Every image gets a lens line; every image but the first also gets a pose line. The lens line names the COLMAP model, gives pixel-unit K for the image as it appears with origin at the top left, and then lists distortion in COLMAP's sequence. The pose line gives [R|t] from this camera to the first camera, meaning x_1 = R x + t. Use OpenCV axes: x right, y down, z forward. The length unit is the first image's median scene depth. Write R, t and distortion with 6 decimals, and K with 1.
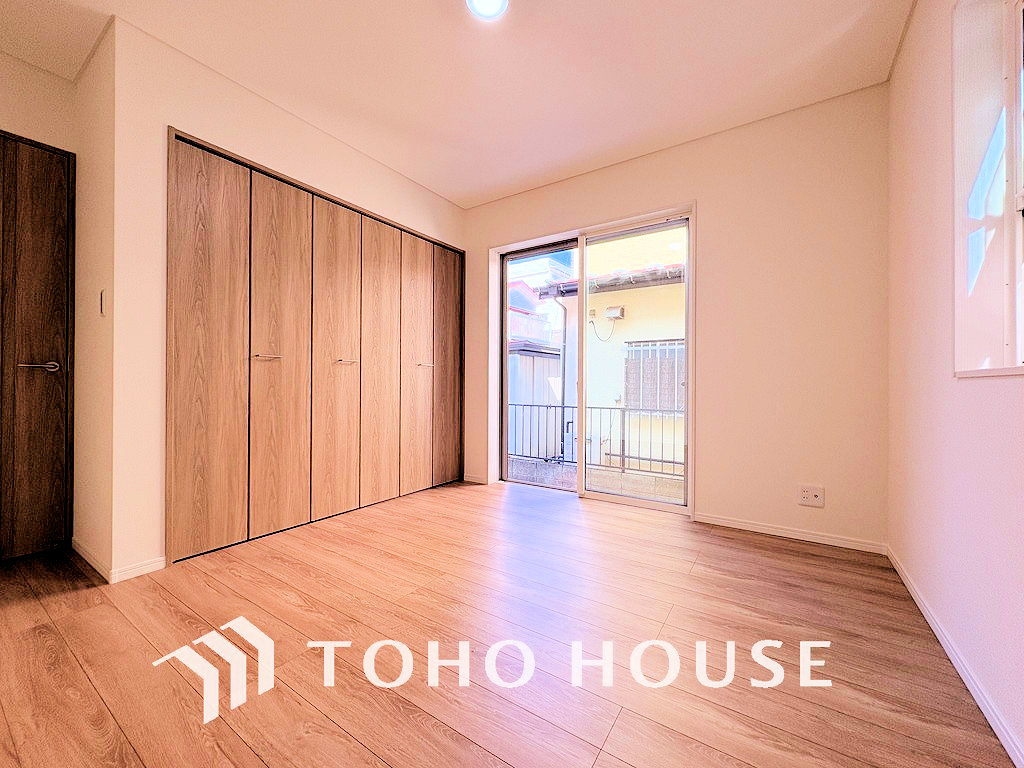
lens RADIAL K [[409.3, 0, 514.3], [0, 409.3, 383.3], [0, 0, 1]] dist [0.001097, 0.000396]
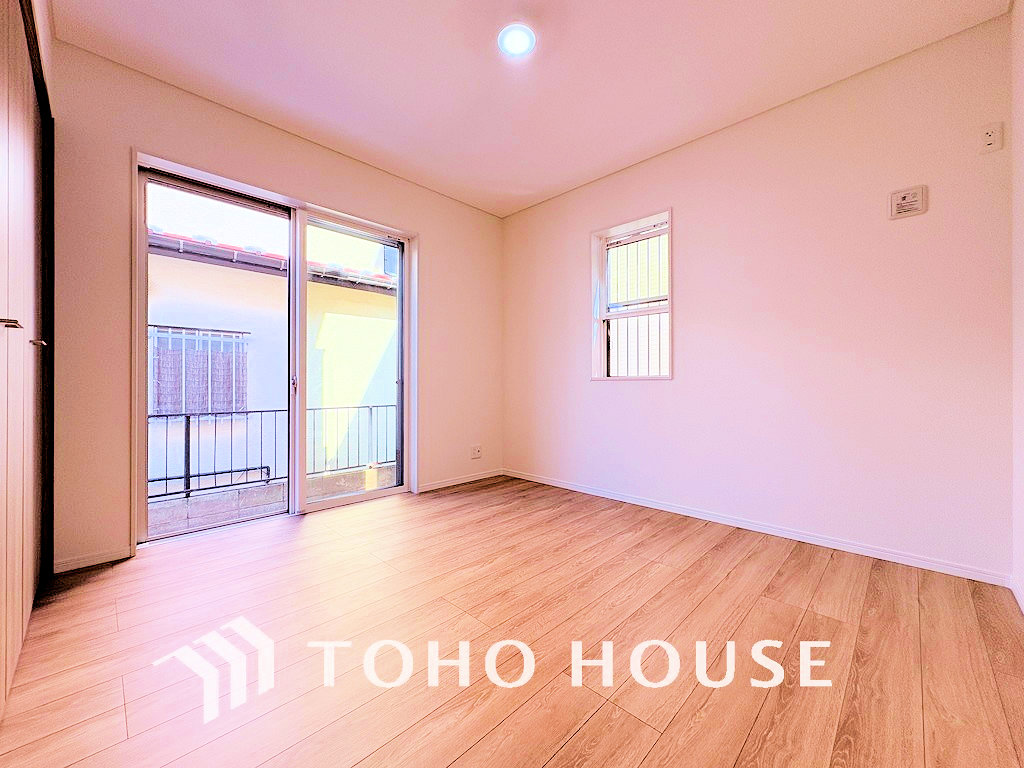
lens RADIAL K [[409.3, 0, 515.1], [0, 409.3, 383.8], [0, 0, 1]] dist [0.001097, 0.000396]
pose [[0.184999, -0.007639, 0.982709, -0.607362], [-0.001061, 0.999968, 0.007973, -0.003904], [-0.982738, -0.002518, 0.184985, 0.408399]]
